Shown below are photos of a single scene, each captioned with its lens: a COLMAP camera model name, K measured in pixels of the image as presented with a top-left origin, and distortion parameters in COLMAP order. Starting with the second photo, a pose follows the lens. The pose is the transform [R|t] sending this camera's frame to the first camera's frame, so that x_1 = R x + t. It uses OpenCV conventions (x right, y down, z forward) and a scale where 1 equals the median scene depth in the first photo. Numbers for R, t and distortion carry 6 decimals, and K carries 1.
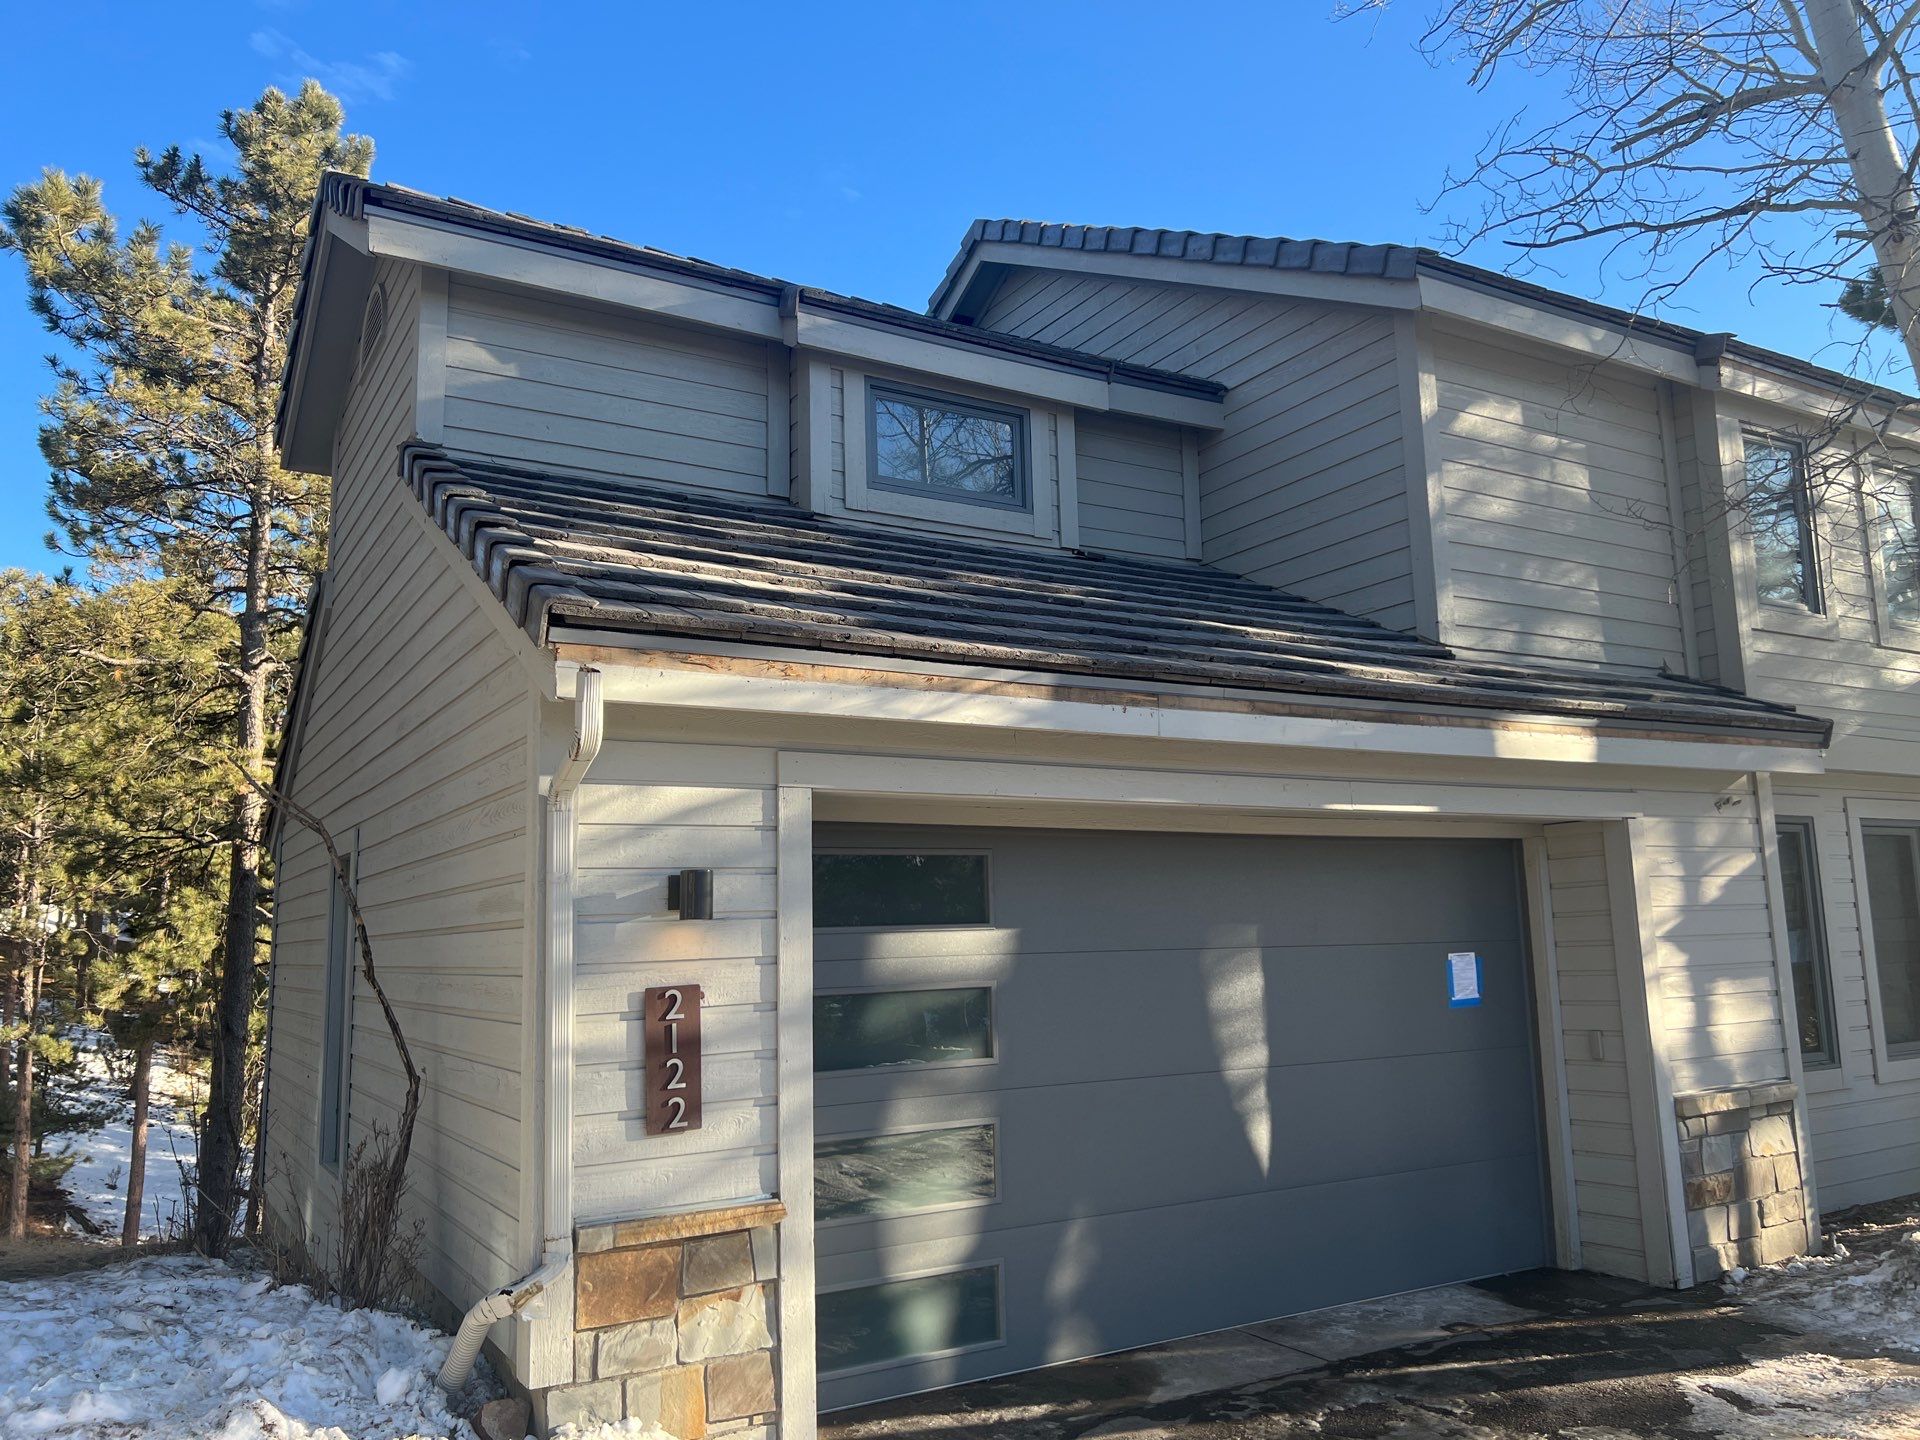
lens RADIAL K [[1468.2, 0, 958.4], [0, 1468.2, 722.2], [0, 0, 1]] dist [0.051076, -0.058729]
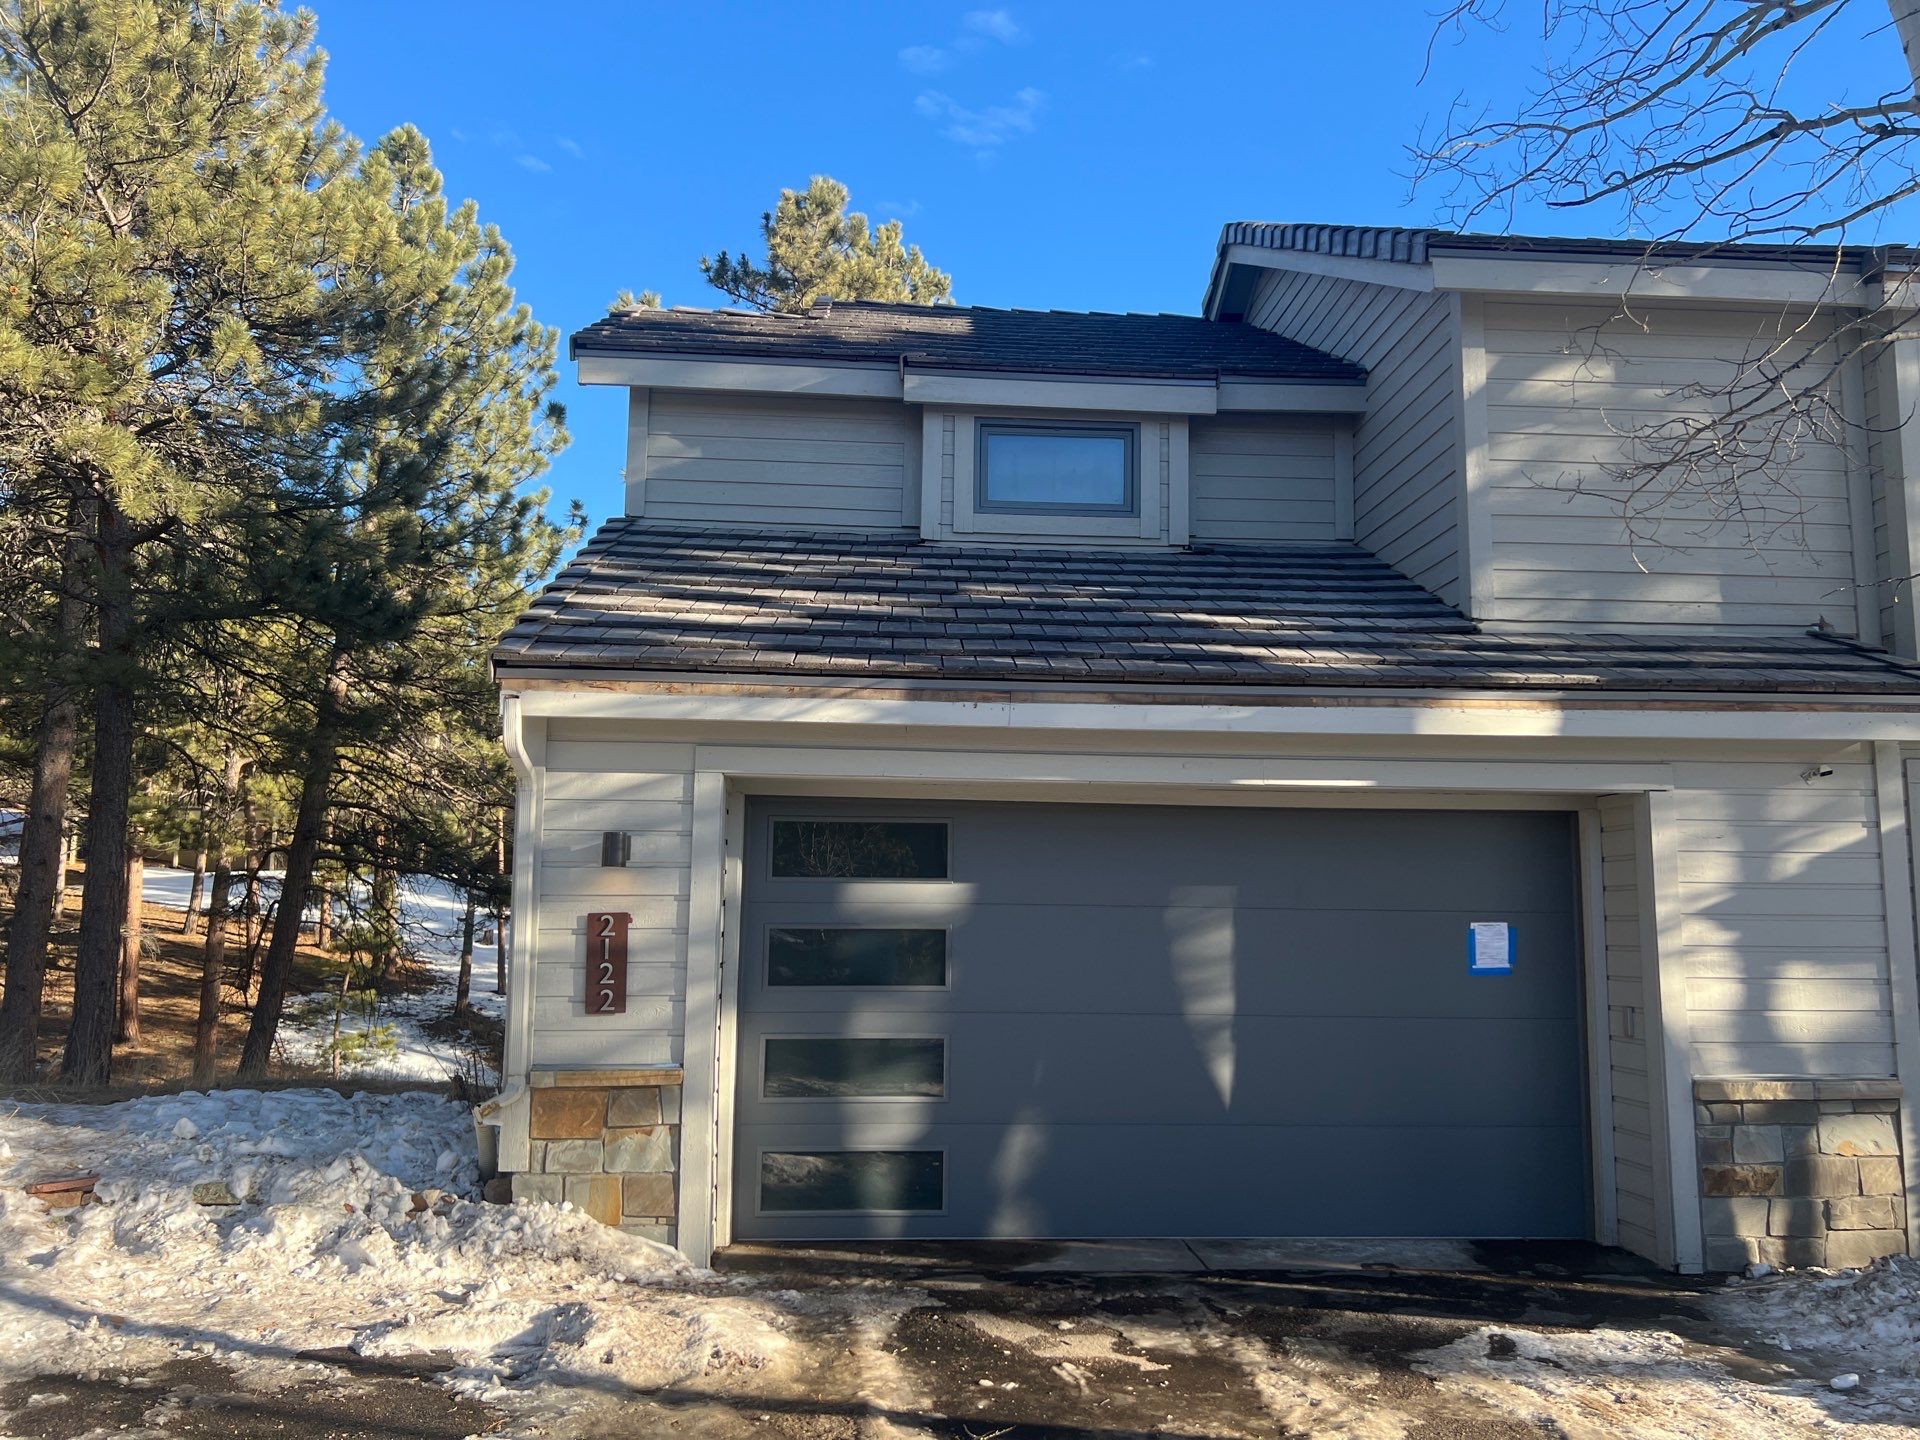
lens RADIAL K [[1468.2, 0, 958.4], [0, 1468.2, 722.2], [0, 0, 1]] dist [0.051076, -0.058729]
pose [[0.887271, -0.022019, -0.460723, 0.484906], [0.033870, 0.999274, 0.017471, -0.011815], [0.460004, -0.031106, 0.887372, -0.066222]]
